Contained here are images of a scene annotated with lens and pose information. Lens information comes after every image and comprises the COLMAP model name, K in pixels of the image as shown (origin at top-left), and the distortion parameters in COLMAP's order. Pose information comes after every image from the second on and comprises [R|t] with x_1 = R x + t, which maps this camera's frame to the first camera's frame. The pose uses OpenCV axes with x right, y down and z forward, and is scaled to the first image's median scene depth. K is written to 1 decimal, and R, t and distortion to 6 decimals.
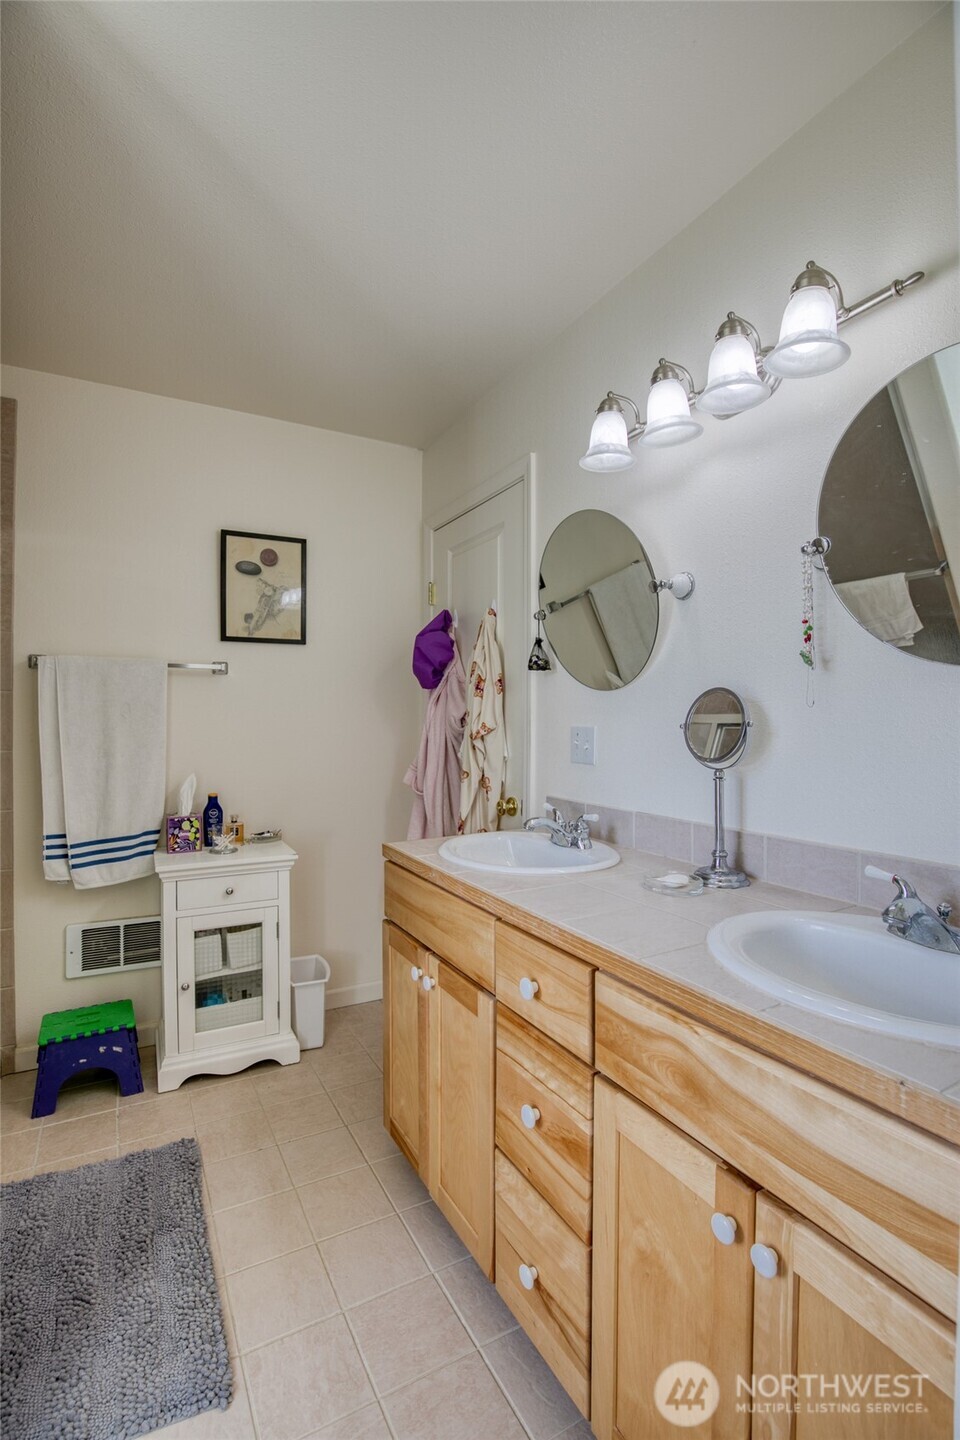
lens RADIAL K [[672.5, 0, 470.7], [0, 672.5, 719.3], [0, 0, 1]] dist [-0.034972, 0.006213]
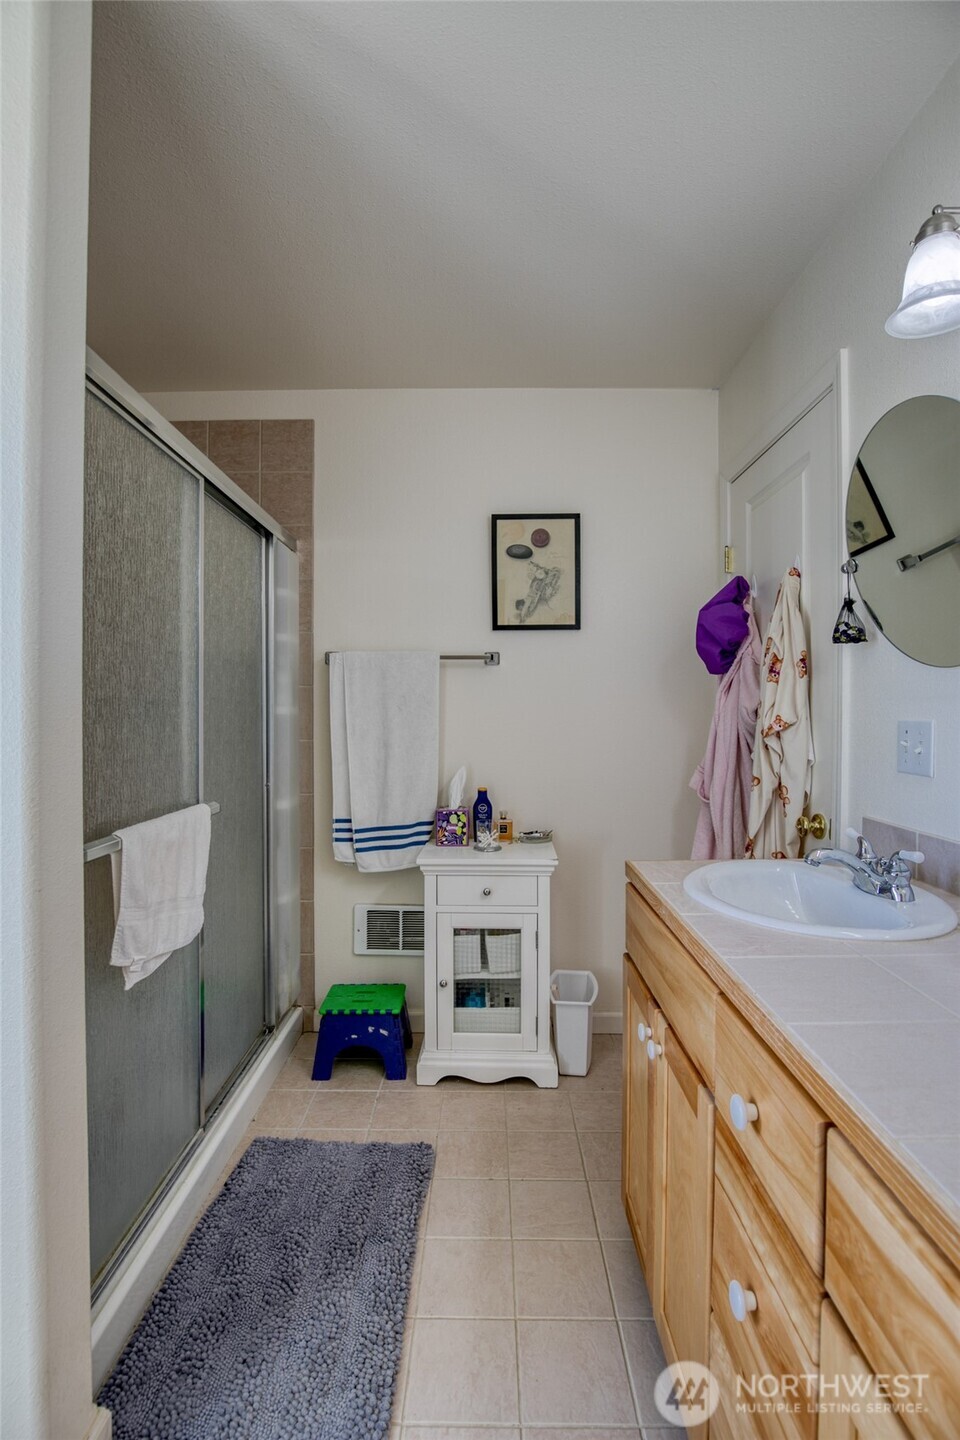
lens RADIAL K [[672.5, 0, 481.5], [0, 672.5, 718.6], [0, 0, 1]] dist [-0.034972, 0.006213]
pose [[0.871996, 0.004229, -0.489495, 0.102806], [-0.000423, 0.999969, 0.007886, 0.003071], [0.489513, -0.006669, 0.871970, 0.171059]]
